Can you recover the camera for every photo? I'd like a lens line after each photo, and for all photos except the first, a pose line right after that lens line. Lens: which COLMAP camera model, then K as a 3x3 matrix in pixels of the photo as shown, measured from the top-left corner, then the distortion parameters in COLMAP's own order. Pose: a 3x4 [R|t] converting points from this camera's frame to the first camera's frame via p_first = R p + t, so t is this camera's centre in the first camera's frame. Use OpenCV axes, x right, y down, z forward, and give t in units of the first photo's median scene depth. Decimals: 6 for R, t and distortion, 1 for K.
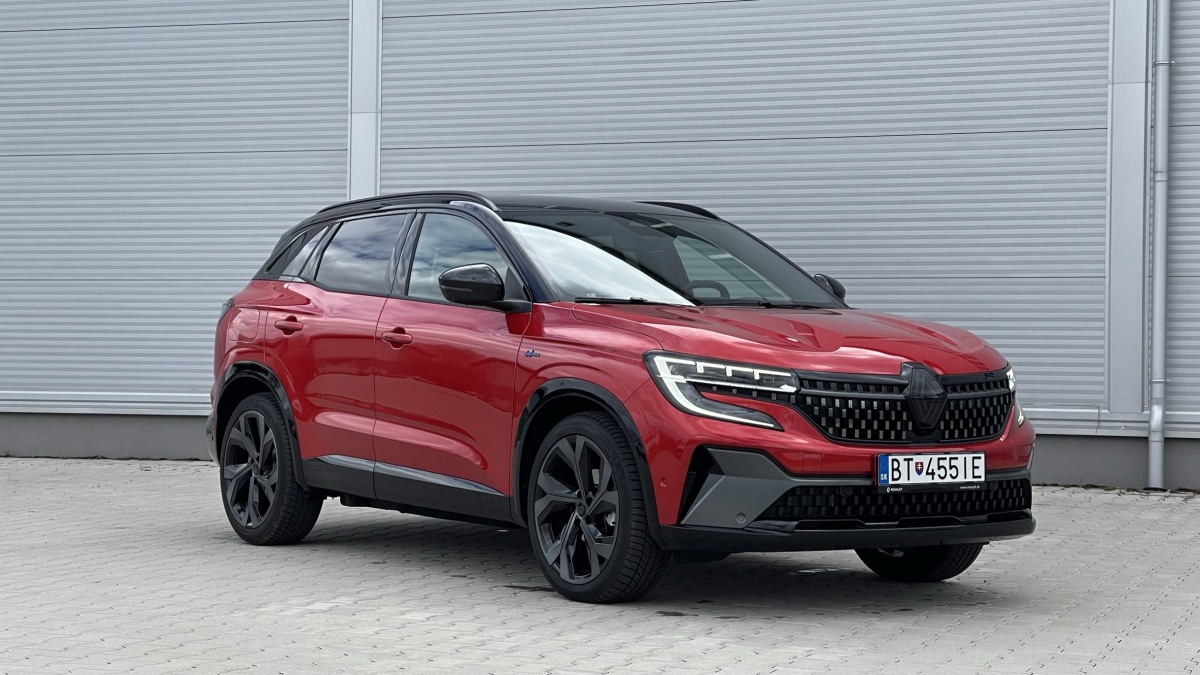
lens RADIAL K [[2236.4, 0, 600.0], [0, 2236.4, 337.5], [0, 0, 1]] dist [0.125431, 1.623759]
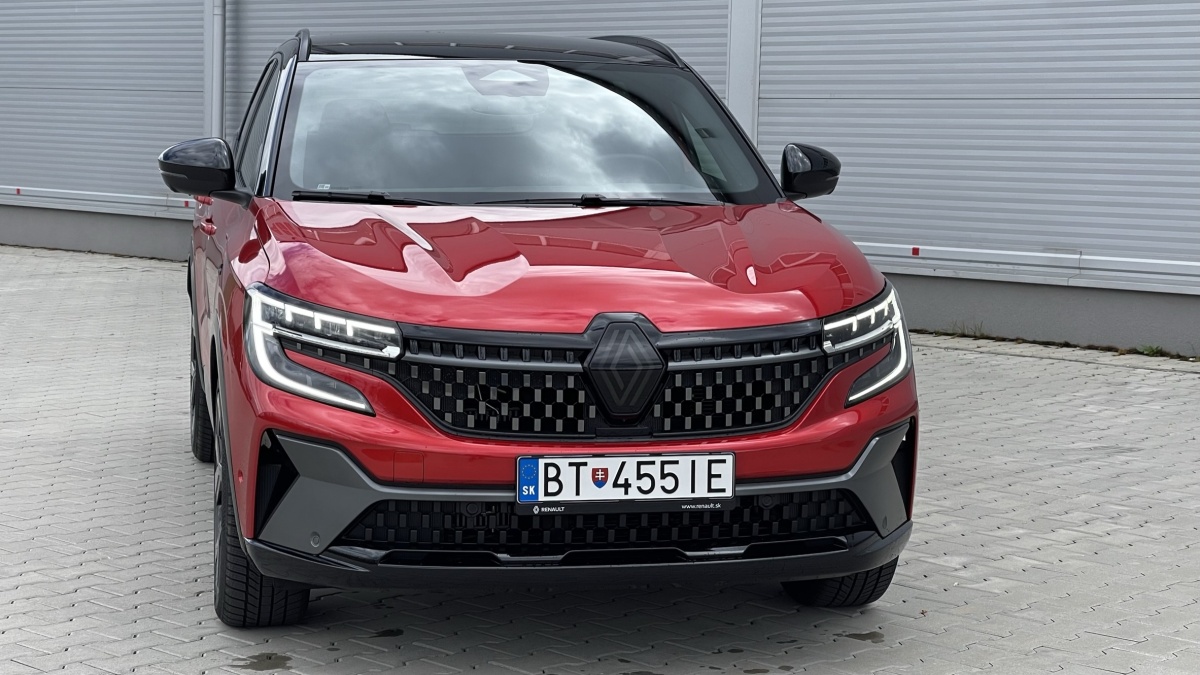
lens RADIAL K [[2236.4, 0, 600.0], [0, 2236.4, 337.5], [0, 0, 1]] dist [0.125431, 1.623759]
pose [[0.917932, 0.044441, -0.394240, 0.396153], [-0.003440, 0.994561, 0.104101, -0.050203], [0.396722, -0.094201, 0.913092, 0.404598]]
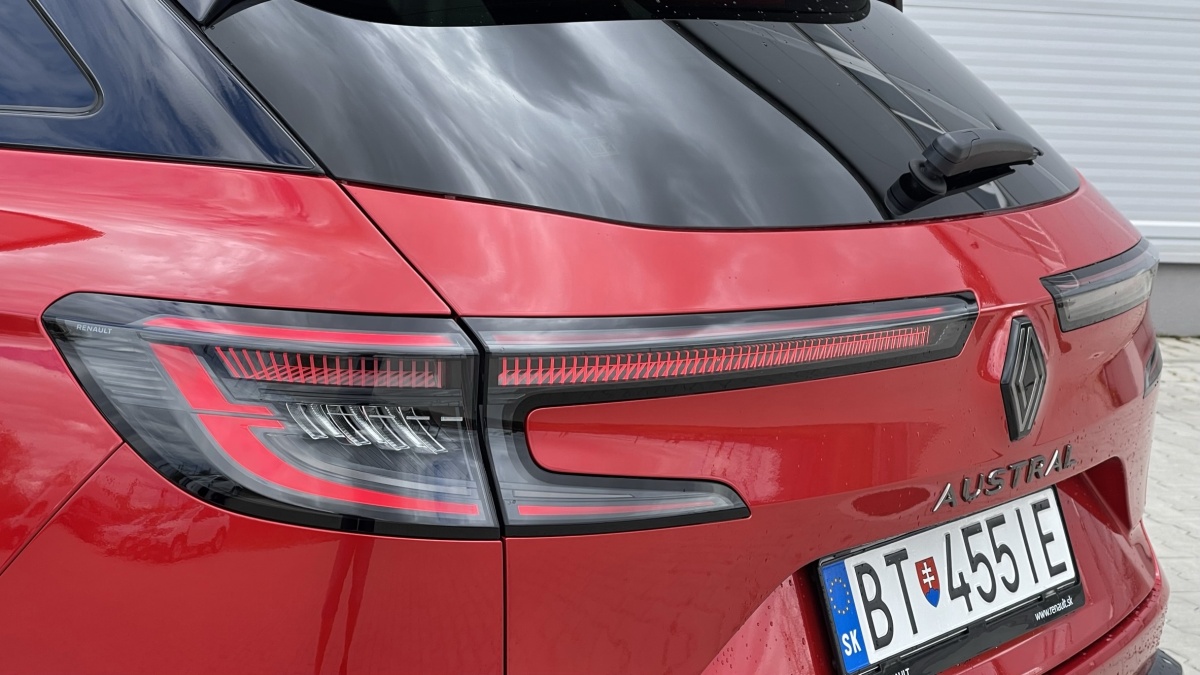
lens RADIAL K [[2236.4, 0, 600.0], [0, 2236.4, 337.5], [0, 0, 1]] dist [0.125431, 1.623759]
pose [[0.921523, -0.200599, 0.332499, 0.020502], [0.226025, 0.973332, -0.039212, 0.031041], [-0.315766, 0.111288, 0.942288, 0.748175]]
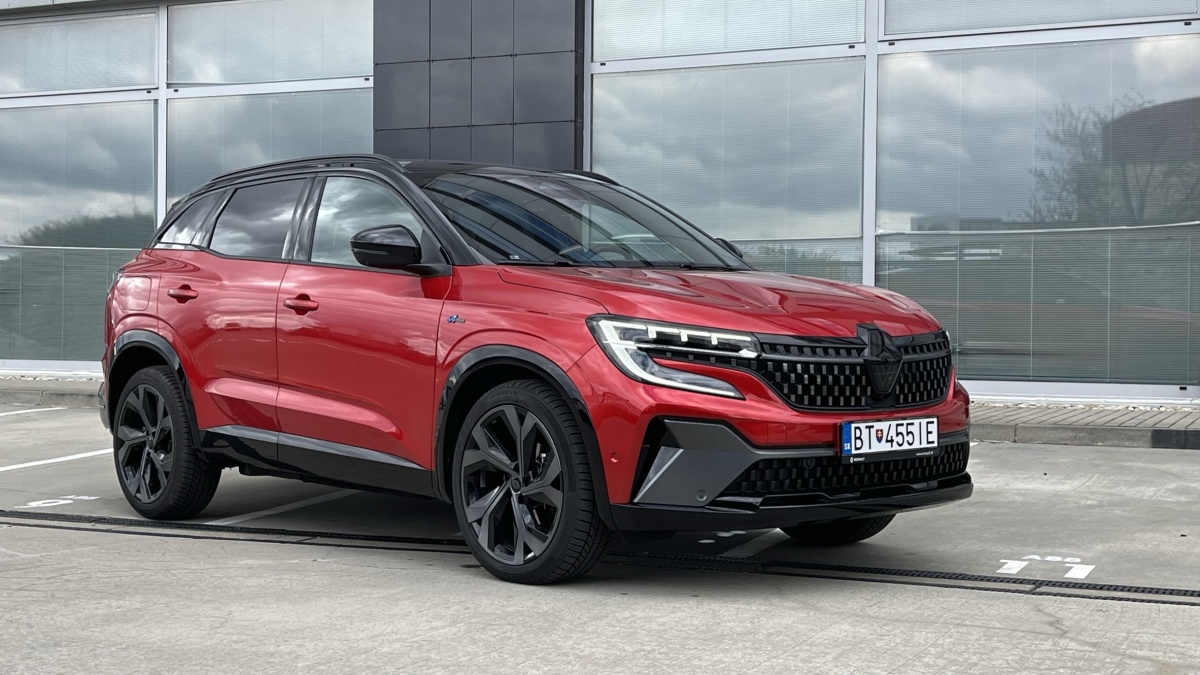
lens RADIAL K [[1643.0, 0, 600.0], [0, 1643.0, 337.5], [0, 0, 1]] dist [0.108997, -0.035057]
pose [[0.992422, -0.012750, 0.122213, -0.058235], [0.010535, 0.999769, 0.018750, 0.002714], [-0.122424, -0.017320, 0.992327, 0.325656]]
